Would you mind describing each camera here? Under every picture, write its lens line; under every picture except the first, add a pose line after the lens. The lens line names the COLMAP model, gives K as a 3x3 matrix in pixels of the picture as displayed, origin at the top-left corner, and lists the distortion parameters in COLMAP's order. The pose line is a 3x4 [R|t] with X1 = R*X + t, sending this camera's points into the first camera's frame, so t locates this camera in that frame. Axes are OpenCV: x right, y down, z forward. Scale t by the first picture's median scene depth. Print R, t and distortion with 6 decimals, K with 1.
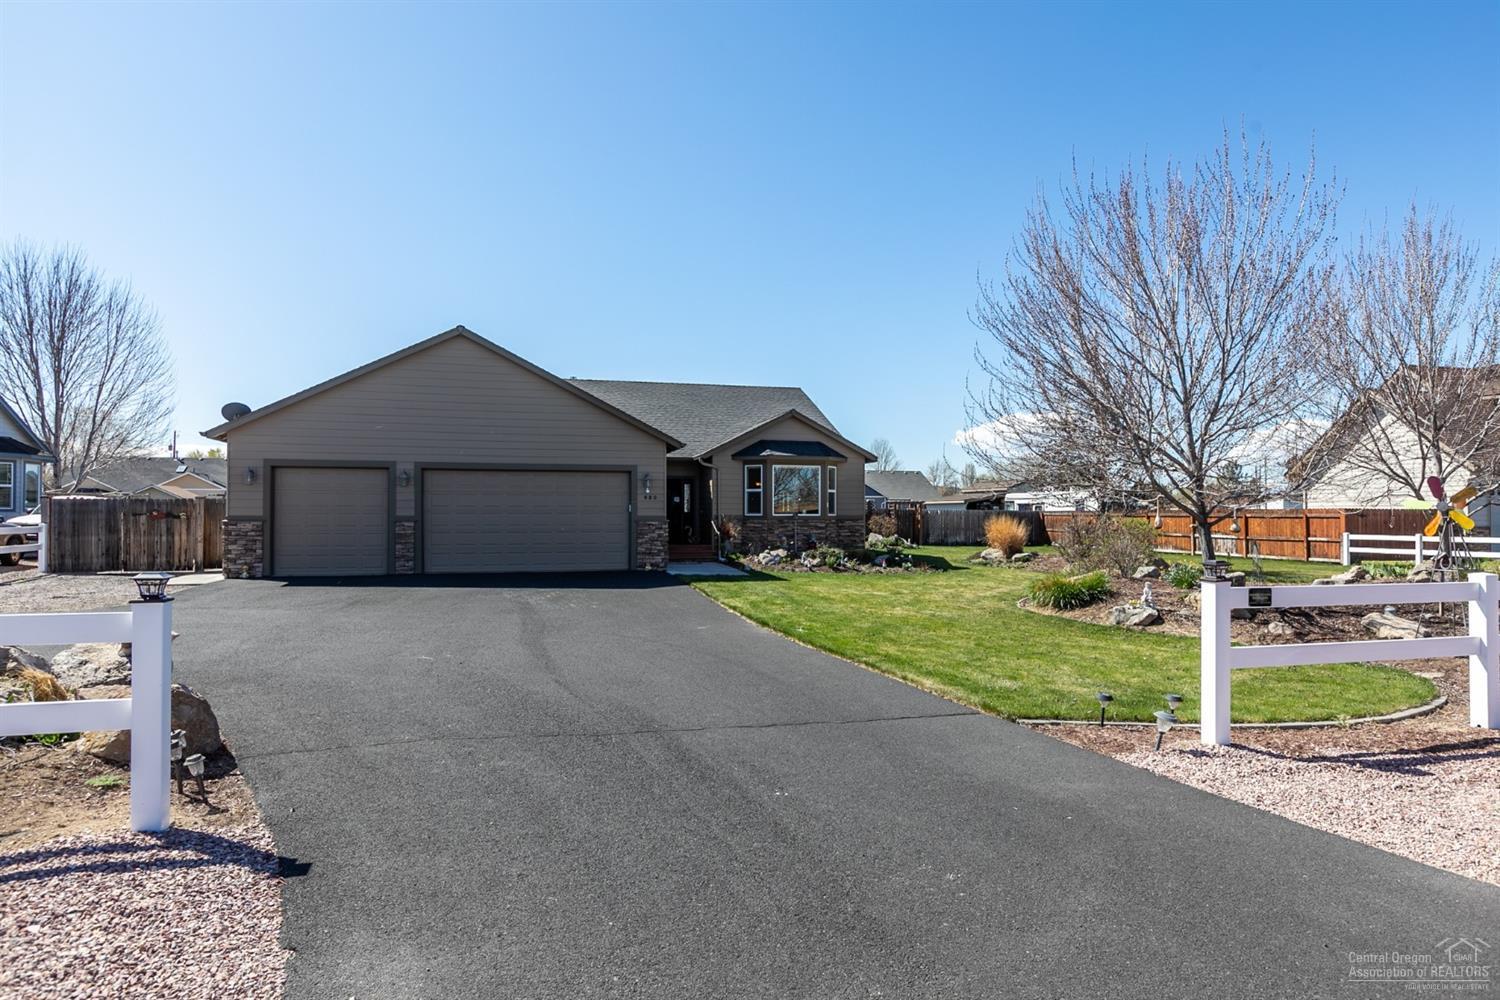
lens RADIAL K [[896.4, 0, 743.2], [0, 896.4, 500.1], [0, 0, 1]] dist [-0.019174, 0.003527]
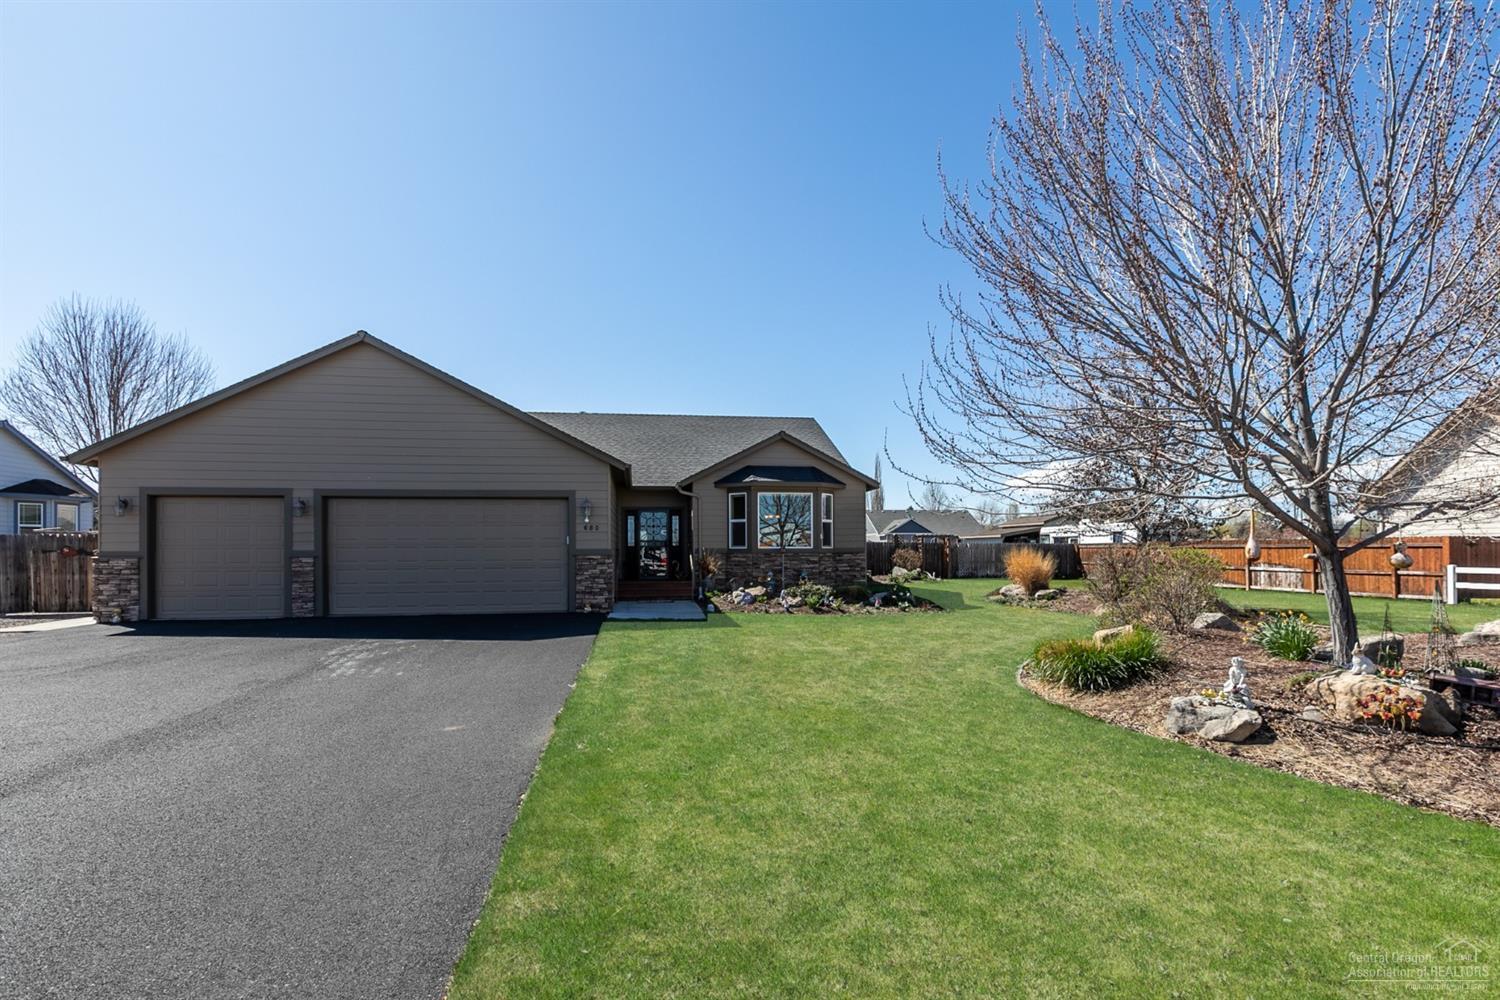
lens RADIAL K [[715.3, 0, 754.9], [0, 715.3, 544.4], [0, 0, 1]] dist [-0.001786, -0.000959]
pose [[0.993730, -0.007645, -0.111544, 0.130965], [0.008320, 0.999950, 0.005585, 0.010639], [0.111496, -0.006478, 0.993744, 0.335810]]
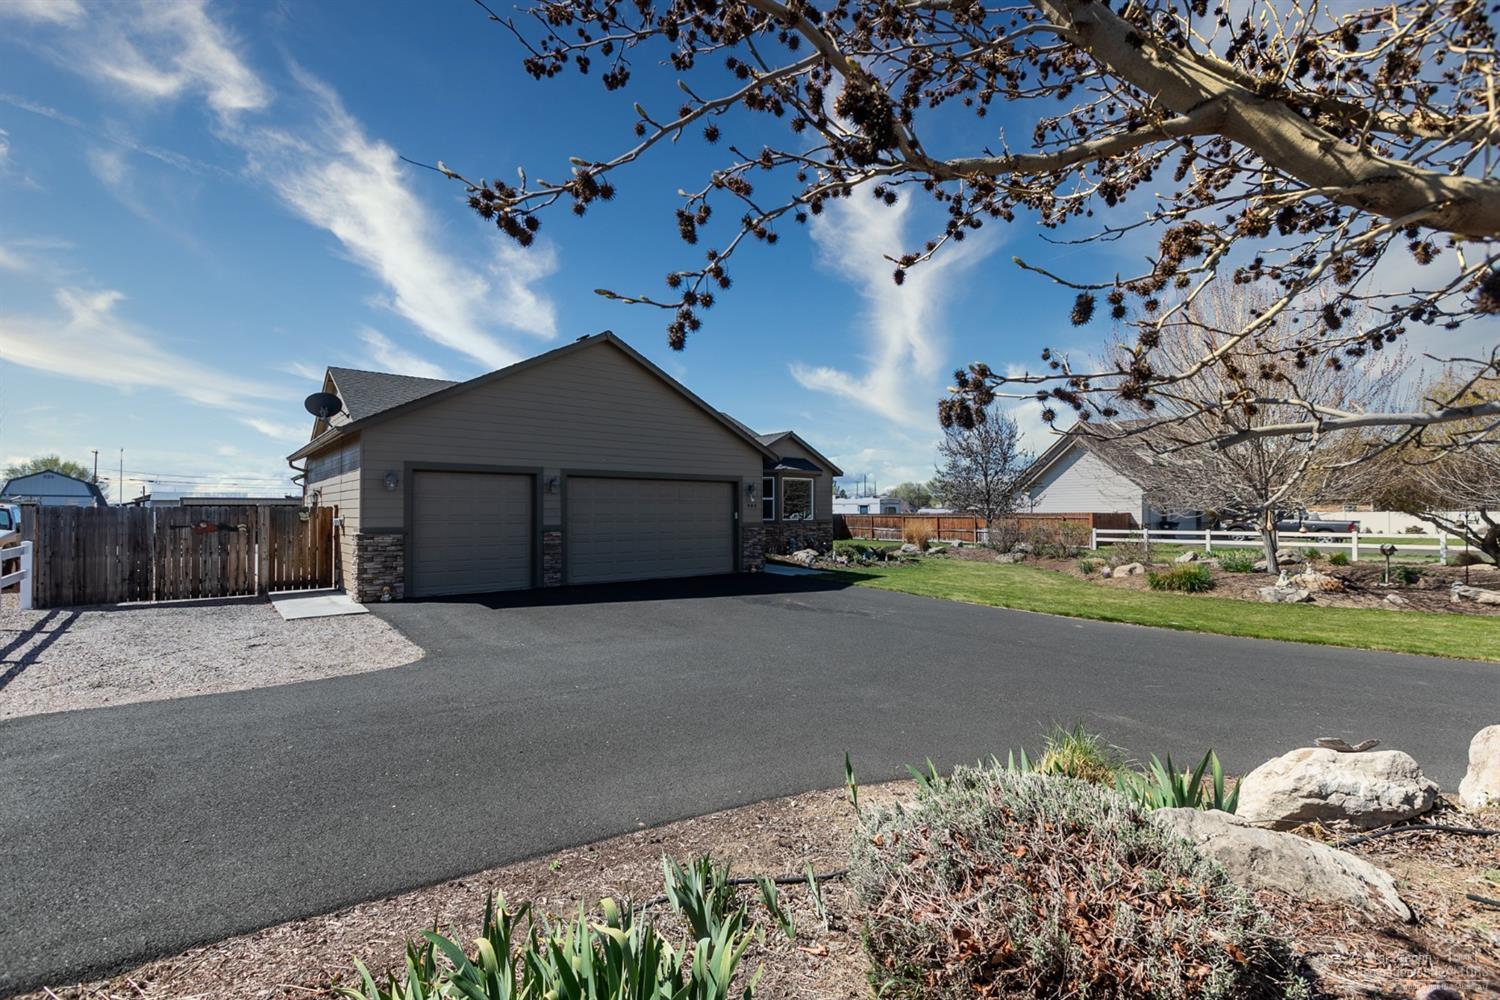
lens RADIAL K [[715.3, 0, 751.2], [0, 715.3, 500.2], [0, 0, 1]] dist [-0.001786, -0.000959]
pose [[0.898645, 0.004724, 0.438651, -0.493228], [-0.003773, 0.999988, -0.003040, -0.007091], [-0.438660, 0.001077, 0.898652, 0.213502]]
